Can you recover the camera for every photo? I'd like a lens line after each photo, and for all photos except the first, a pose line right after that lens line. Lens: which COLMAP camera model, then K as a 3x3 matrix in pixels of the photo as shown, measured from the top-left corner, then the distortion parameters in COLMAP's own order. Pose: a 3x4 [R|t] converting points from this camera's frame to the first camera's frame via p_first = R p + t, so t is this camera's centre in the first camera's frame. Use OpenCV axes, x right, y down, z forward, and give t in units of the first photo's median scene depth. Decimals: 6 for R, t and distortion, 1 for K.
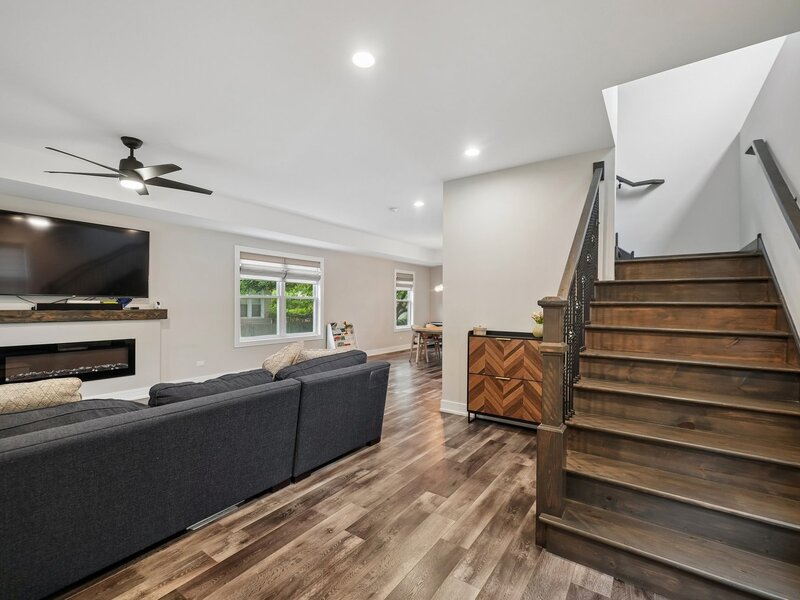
lens RADIAL K [[372.8, 0, 389.9], [0, 372.8, 311.8], [0, 0, 1]] dist [0.014685, -0.000324]
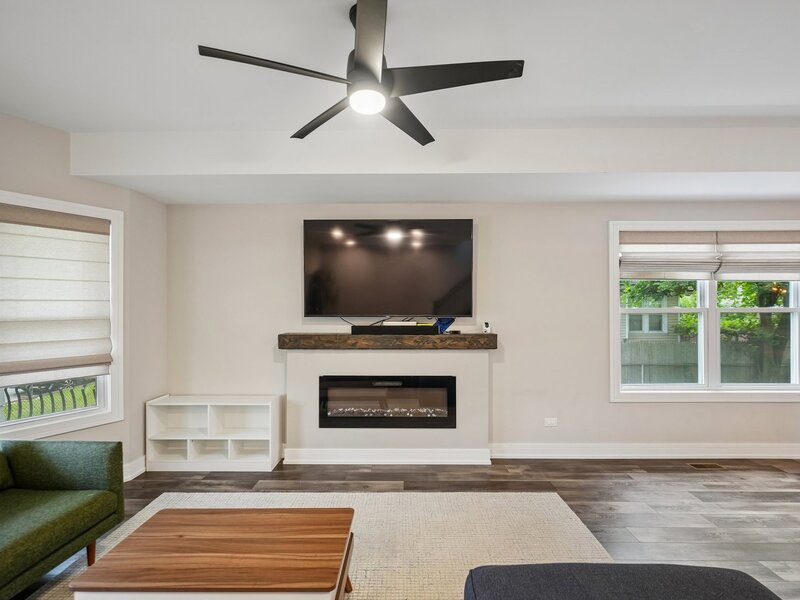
lens RADIAL K [[372.8, 0, 400.7], [0, 372.8, 308.9], [0, 0, 1]] dist [-0.002500, -0.000259]
pose [[0.586218, -0.014769, -0.810019, -0.172161], [-0.009145, 0.999649, -0.024845, -0.033365], [0.810102, 0.021972, 0.585877, 0.495535]]
